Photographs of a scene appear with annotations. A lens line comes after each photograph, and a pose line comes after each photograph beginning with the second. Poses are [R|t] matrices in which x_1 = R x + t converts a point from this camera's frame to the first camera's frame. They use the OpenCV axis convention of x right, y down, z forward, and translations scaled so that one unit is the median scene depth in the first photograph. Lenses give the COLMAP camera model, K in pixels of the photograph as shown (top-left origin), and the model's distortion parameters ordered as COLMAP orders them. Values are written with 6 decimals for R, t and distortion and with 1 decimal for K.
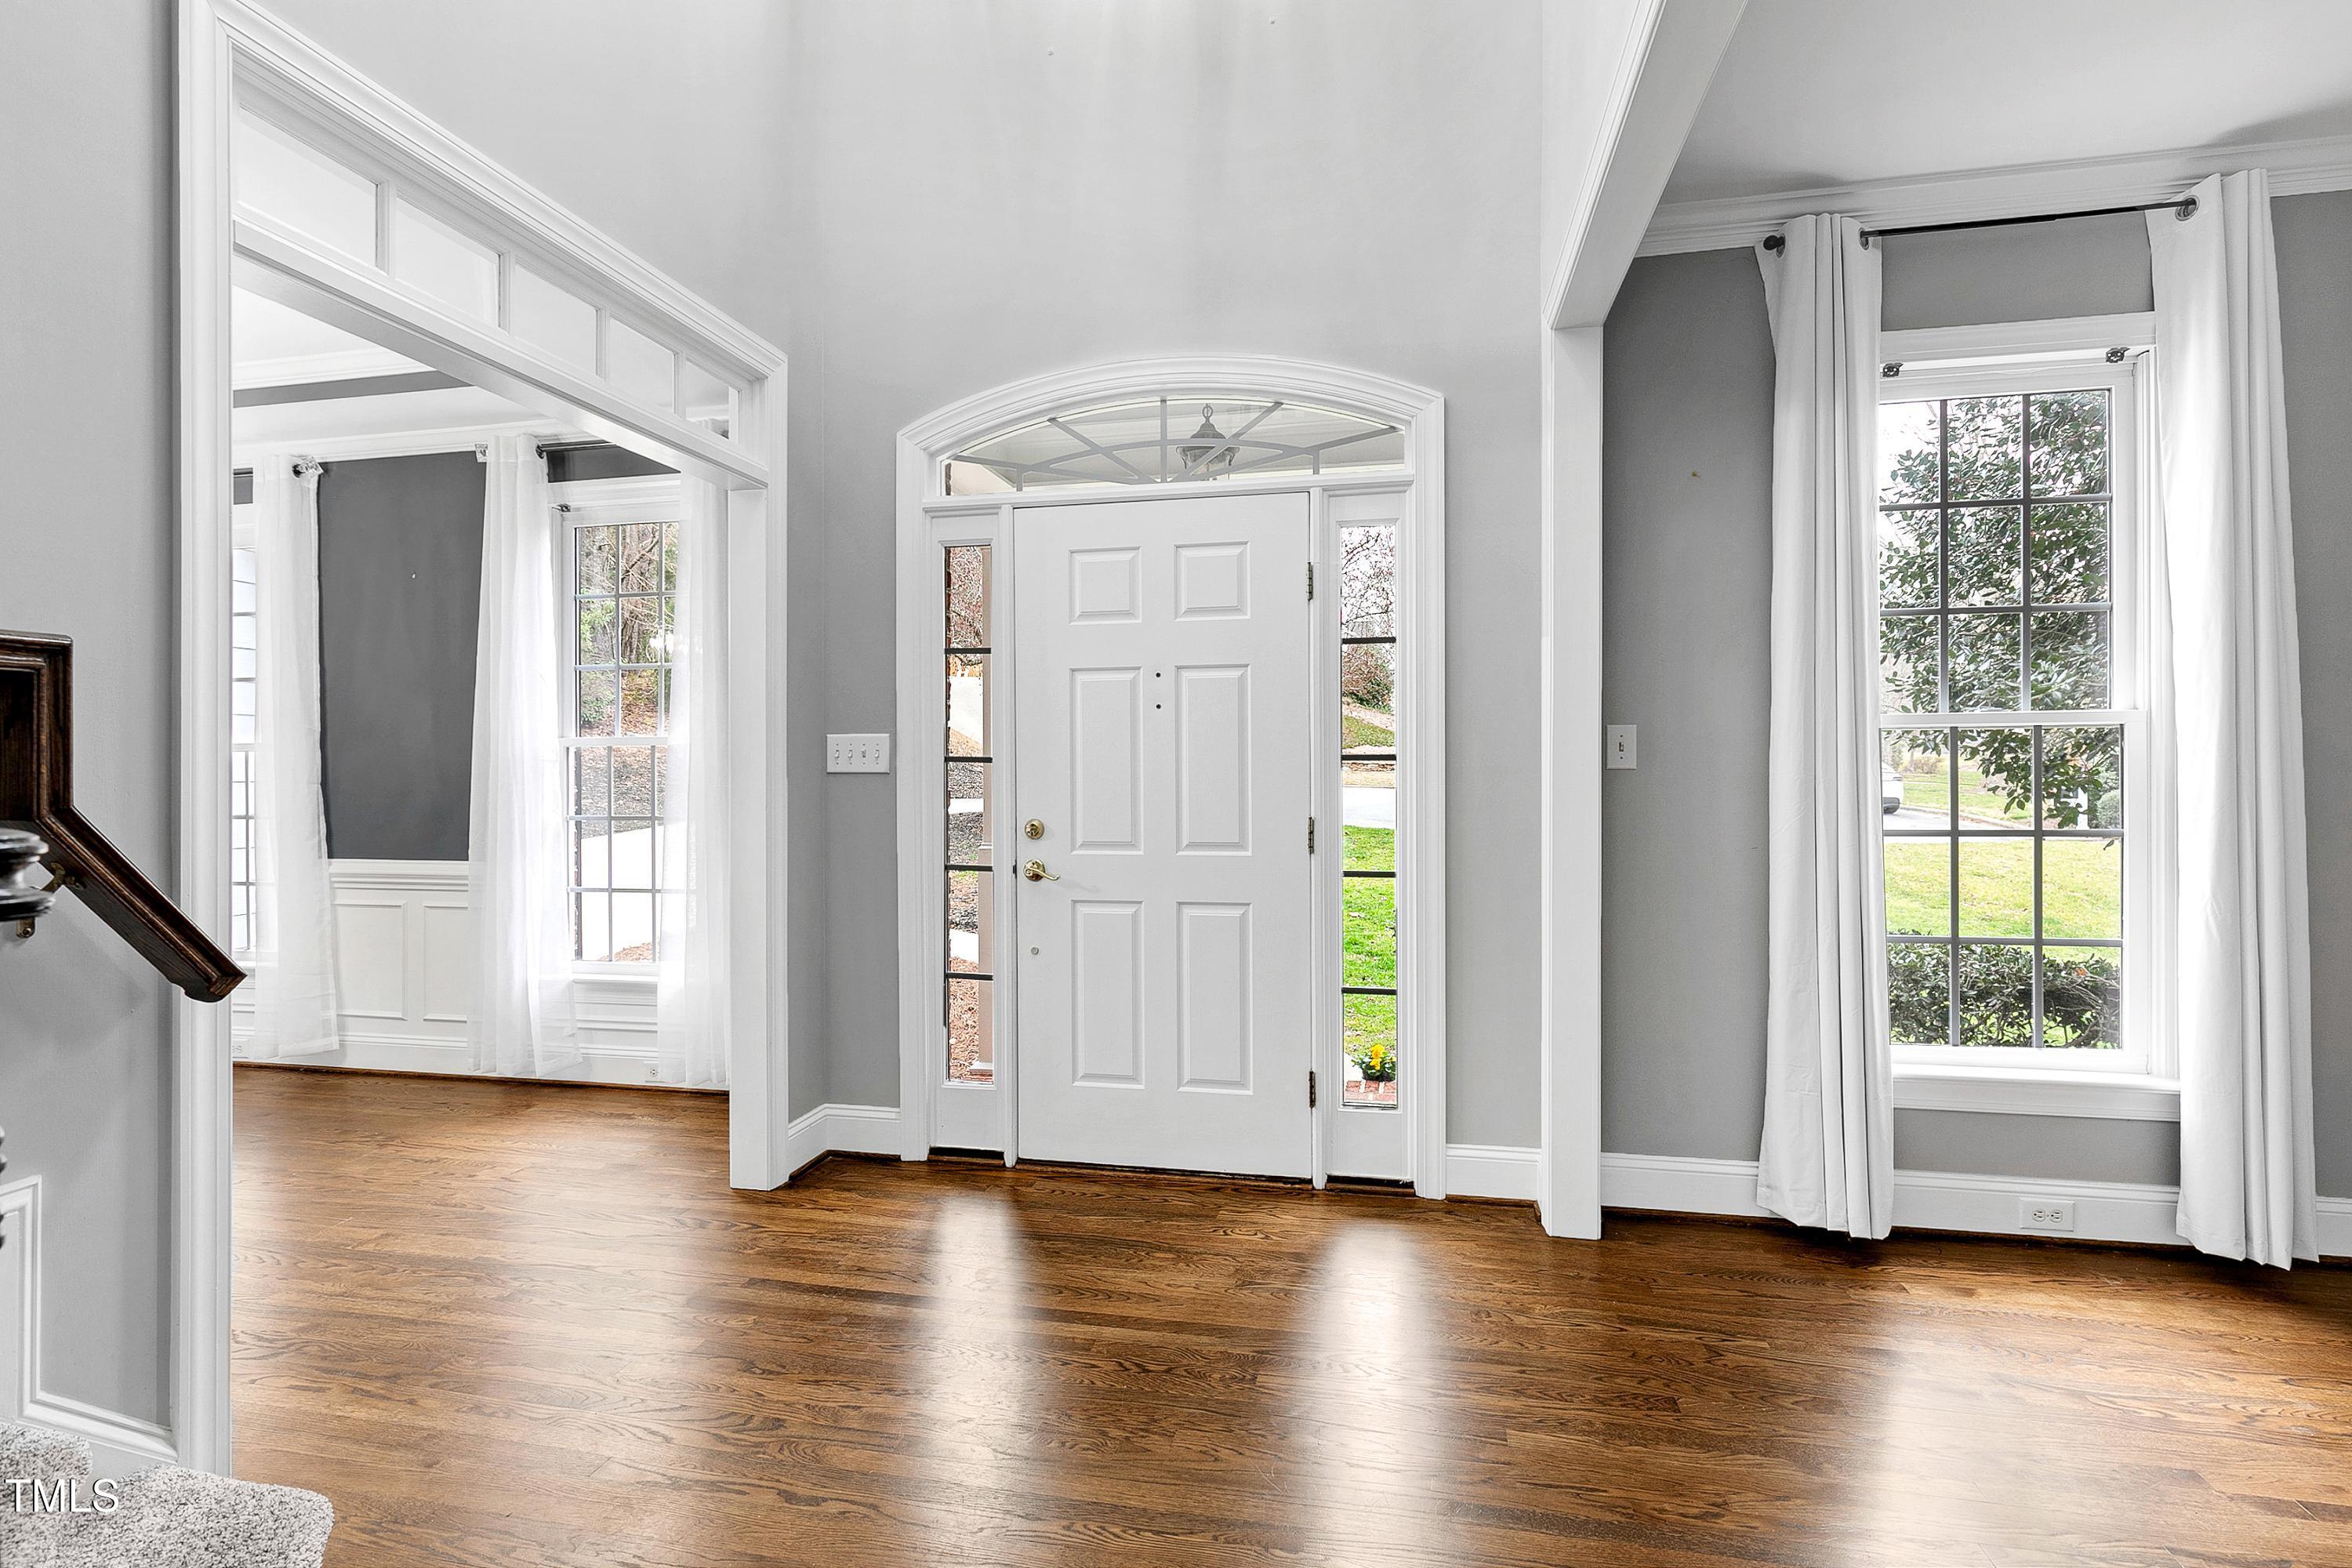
lens RADIAL K [[1095.2, 0, 1186.3], [0, 1095.2, 776.8], [0, 0, 1]] dist [-0.000747, -0.000407]
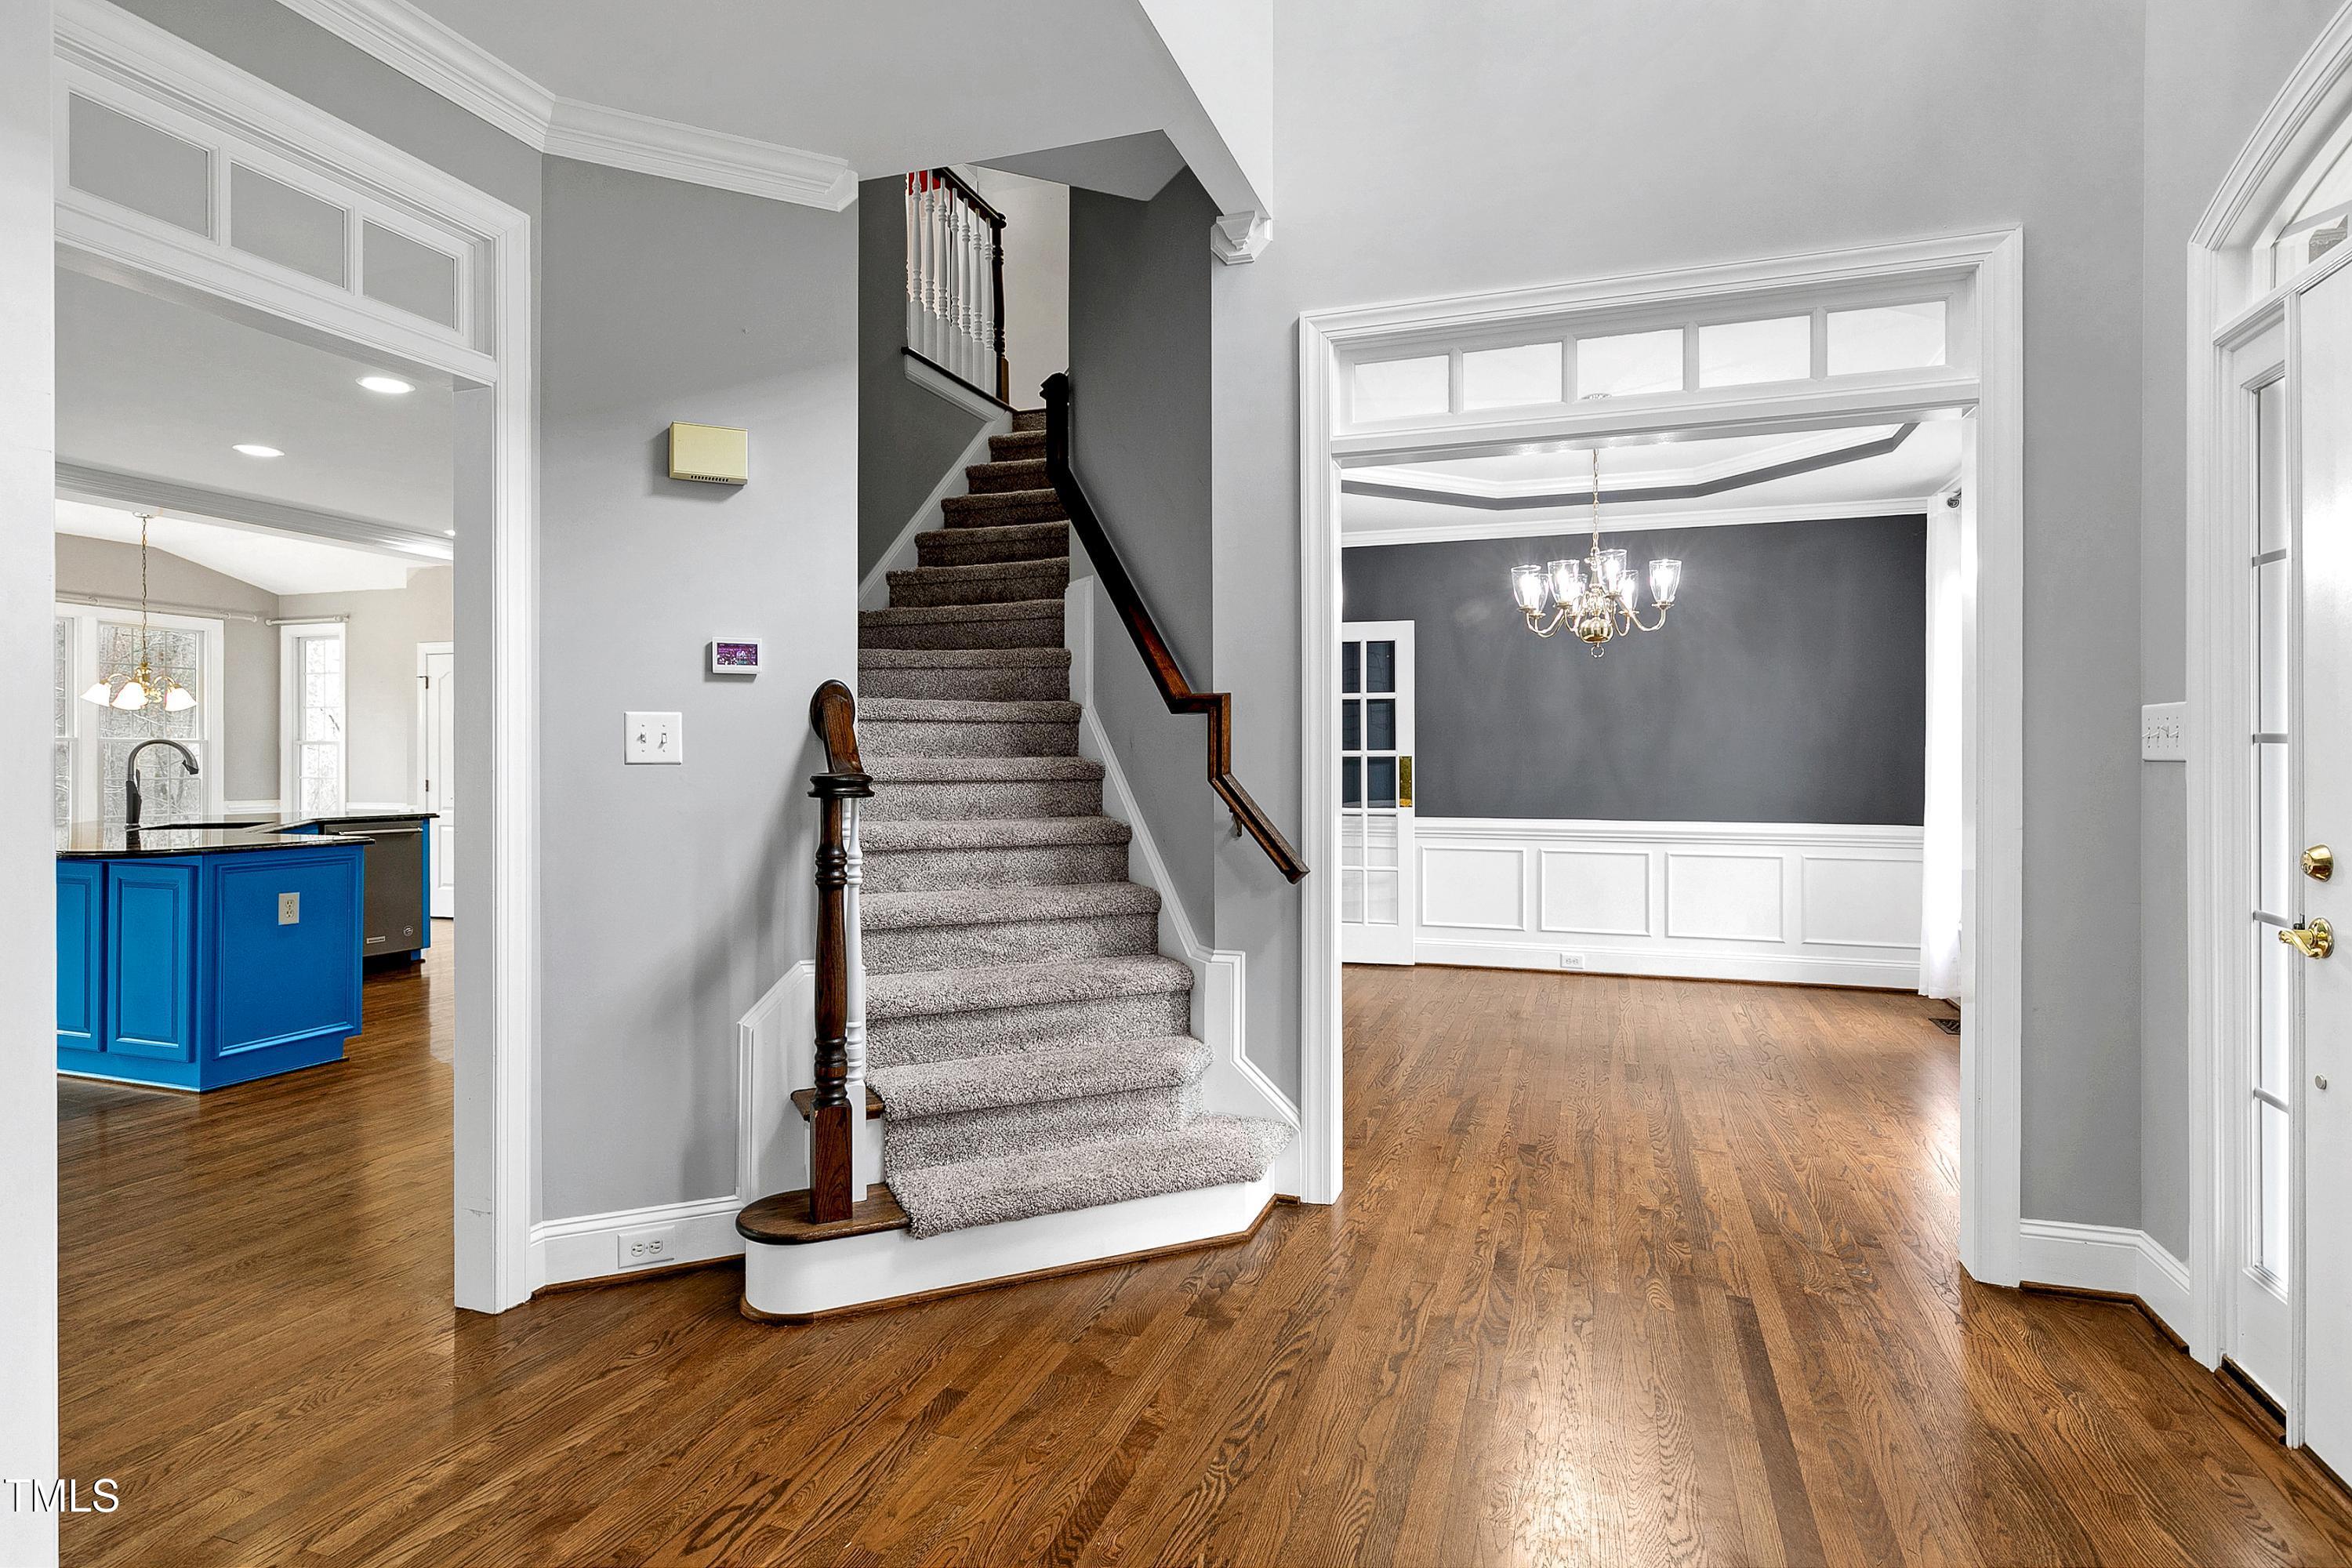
lens RADIAL K [[1204.4, 0, 1163.8], [0, 1204.4, 759.7], [0, 0, 1]] dist [0.002752, -0.000193]
pose [[-0.134678, 0.002789, -0.990885, 0.671723], [-0.004348, 0.999985, 0.003406, -0.004492], [0.990880, 0.004767, -0.134664, 0.619996]]
